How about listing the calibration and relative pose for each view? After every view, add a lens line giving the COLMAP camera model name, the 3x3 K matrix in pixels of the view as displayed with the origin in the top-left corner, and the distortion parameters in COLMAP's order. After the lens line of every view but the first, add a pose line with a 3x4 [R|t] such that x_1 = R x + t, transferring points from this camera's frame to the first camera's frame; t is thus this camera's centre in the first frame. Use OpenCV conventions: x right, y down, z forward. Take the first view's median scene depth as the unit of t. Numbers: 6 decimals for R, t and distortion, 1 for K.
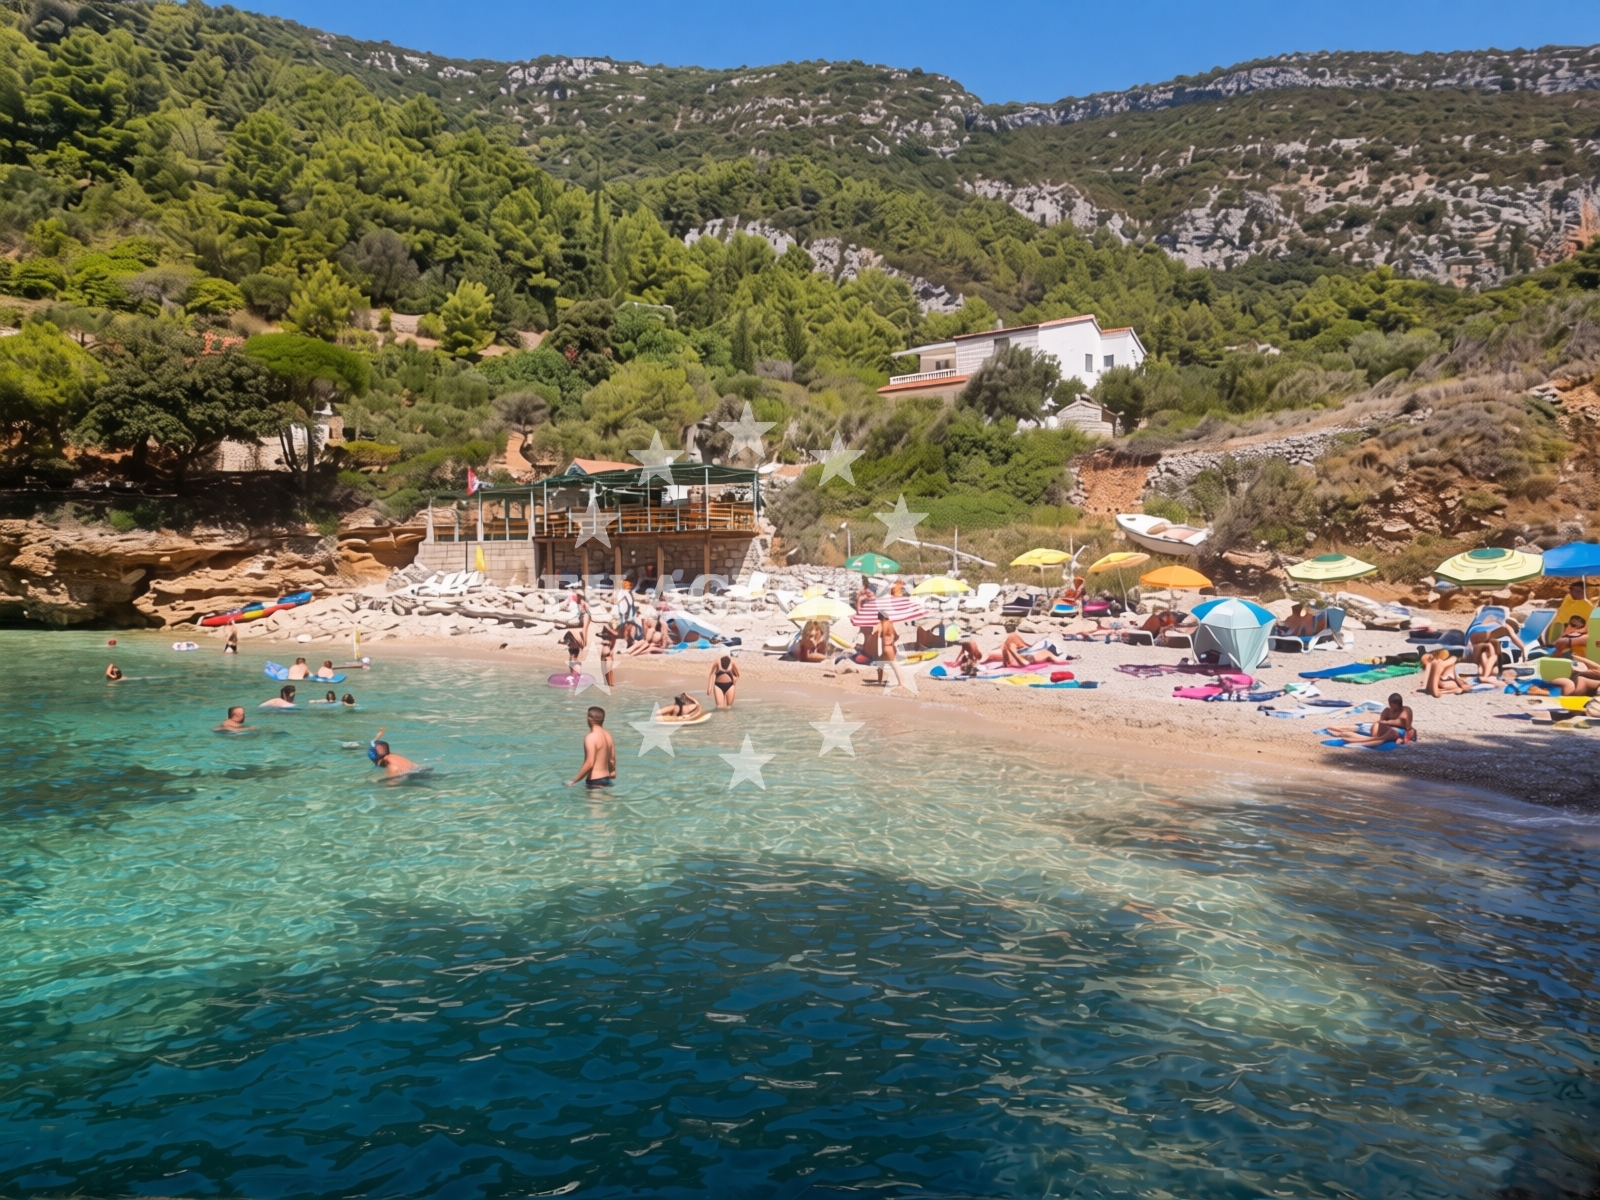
lens RADIAL K [[1241.4, 0, 800.0], [0, 1241.4, 600.0], [0, 0, 1]] dist [0.012186, 0.078288]
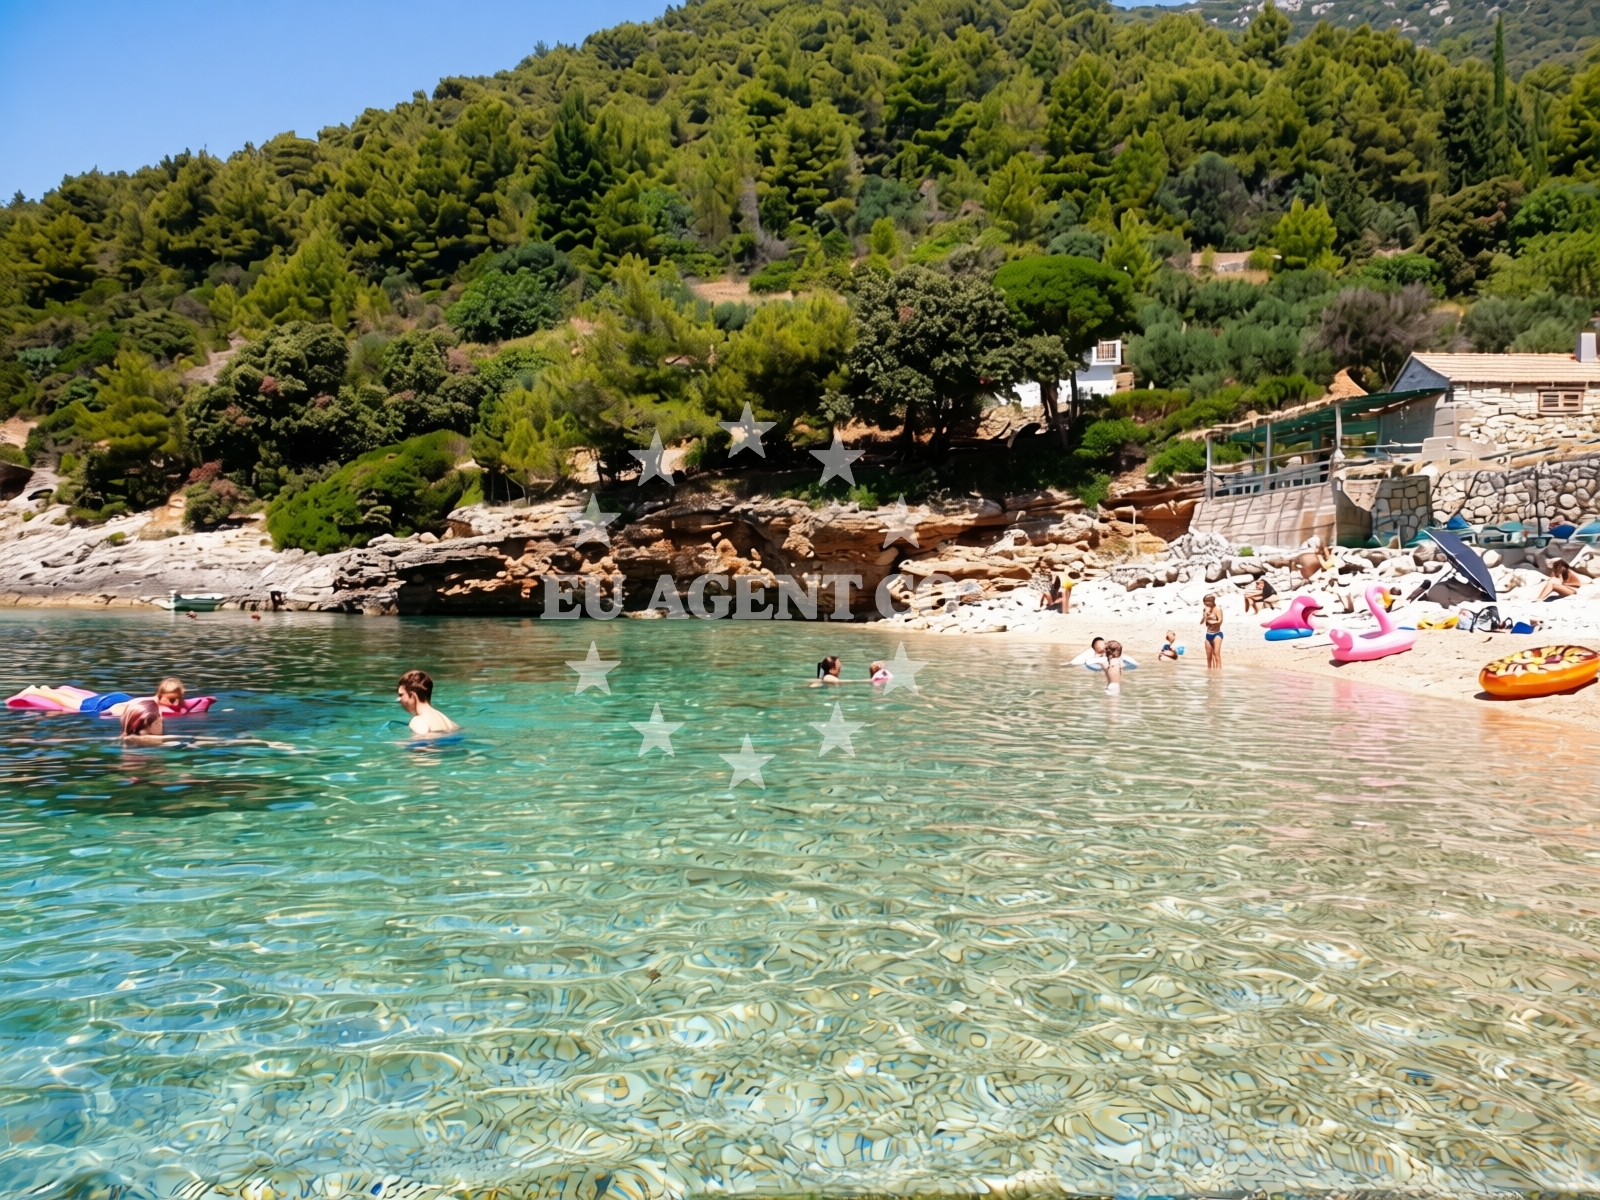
lens RADIAL K [[1241.4, 0, 800.0], [0, 1241.4, 600.0], [0, 0, 1]] dist [0.012186, 0.078288]
pose [[0.780232, 0.002215, -0.625487, -0.011978], [0.003972, 0.999956, 0.008495, 0.002276], [0.625478, -0.009113, 0.780188, 0.148067]]
